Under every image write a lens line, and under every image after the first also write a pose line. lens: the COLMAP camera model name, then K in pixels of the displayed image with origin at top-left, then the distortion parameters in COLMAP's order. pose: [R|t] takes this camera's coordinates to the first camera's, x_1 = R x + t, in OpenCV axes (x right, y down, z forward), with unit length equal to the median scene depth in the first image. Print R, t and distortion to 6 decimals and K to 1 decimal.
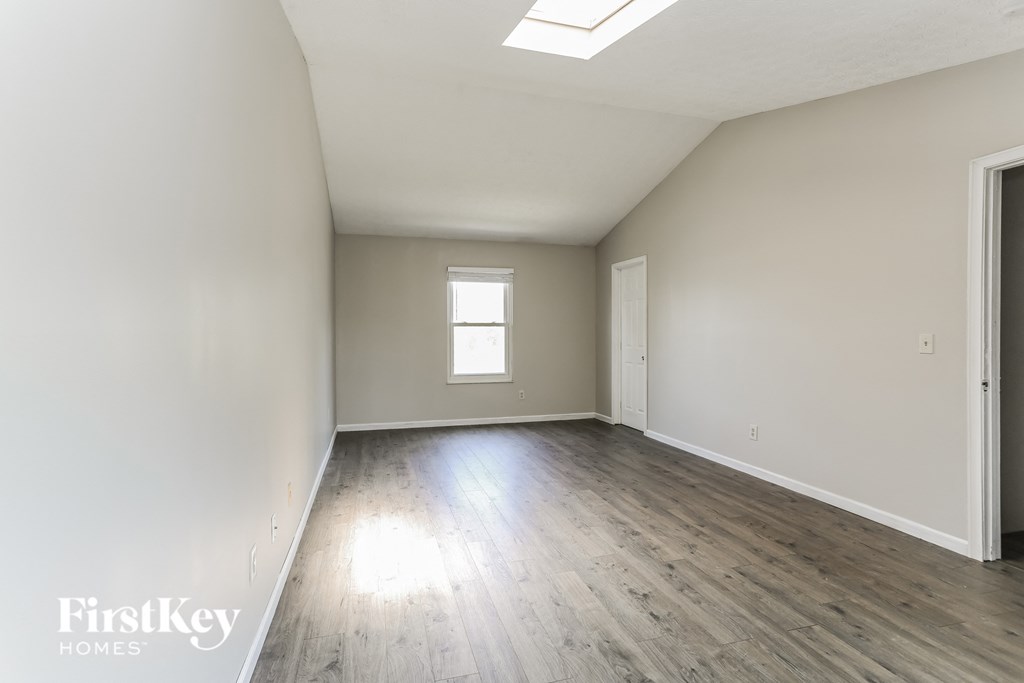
lens RADIAL K [[490.0, 0, 509.2], [0, 490.0, 335.4], [0, 0, 1]] dist [-0.020660, 0.007788]
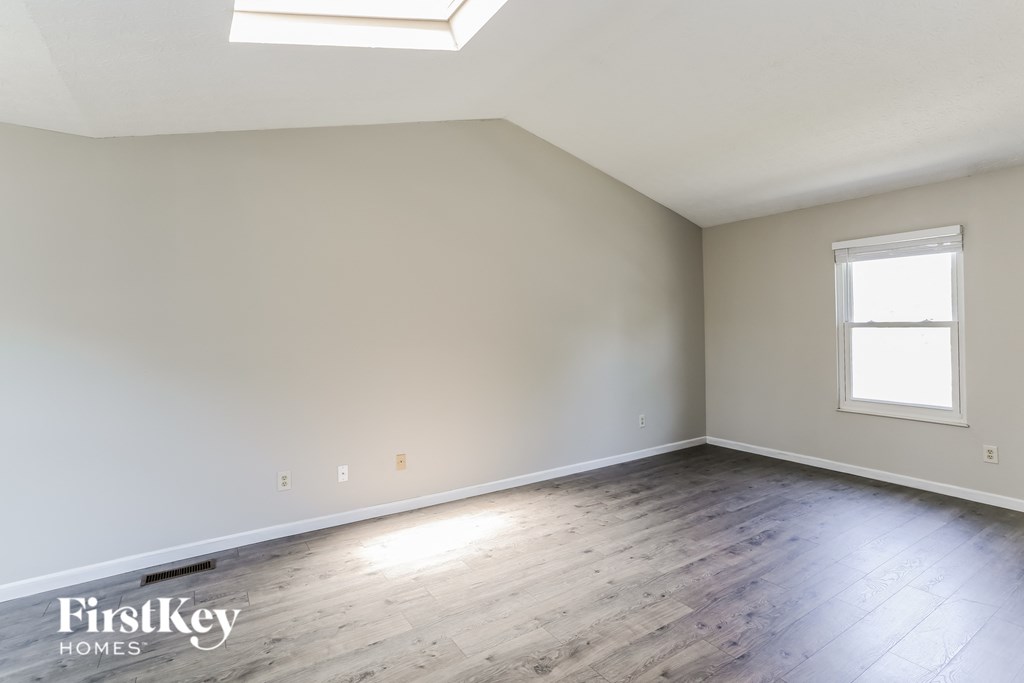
lens RADIAL K [[490.0, 0, 505.3], [0, 490.0, 330.0], [0, 0, 1]] dist [-0.020660, 0.007788]
pose [[0.289247, -0.002032, -0.957252, 0.698379], [0.011589, 0.999932, 0.001379, -0.039175], [0.957184, -0.011493, 0.289250, 0.620607]]
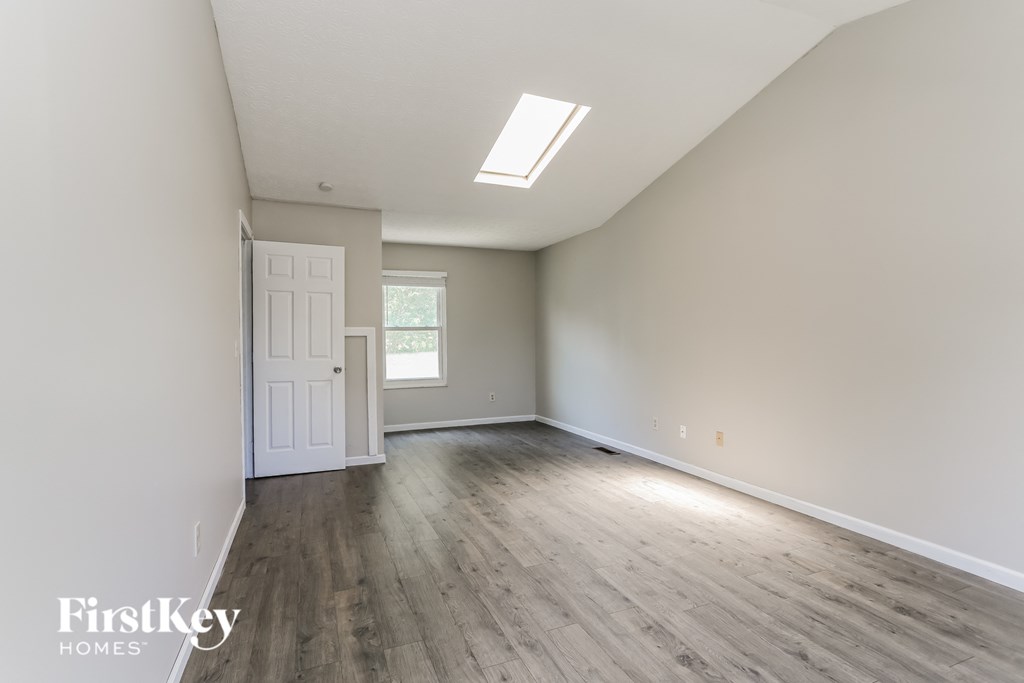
lens RADIAL K [[490.0, 0, 521.7], [0, 490.0, 335.9], [0, 0, 1]] dist [-0.020660, 0.007788]
pose [[-0.990362, 0.010864, -0.138077, 0.266389], [0.010787, 0.999941, 0.001307, -0.006358], [0.138083, -0.000195, -0.990421, 1.719501]]
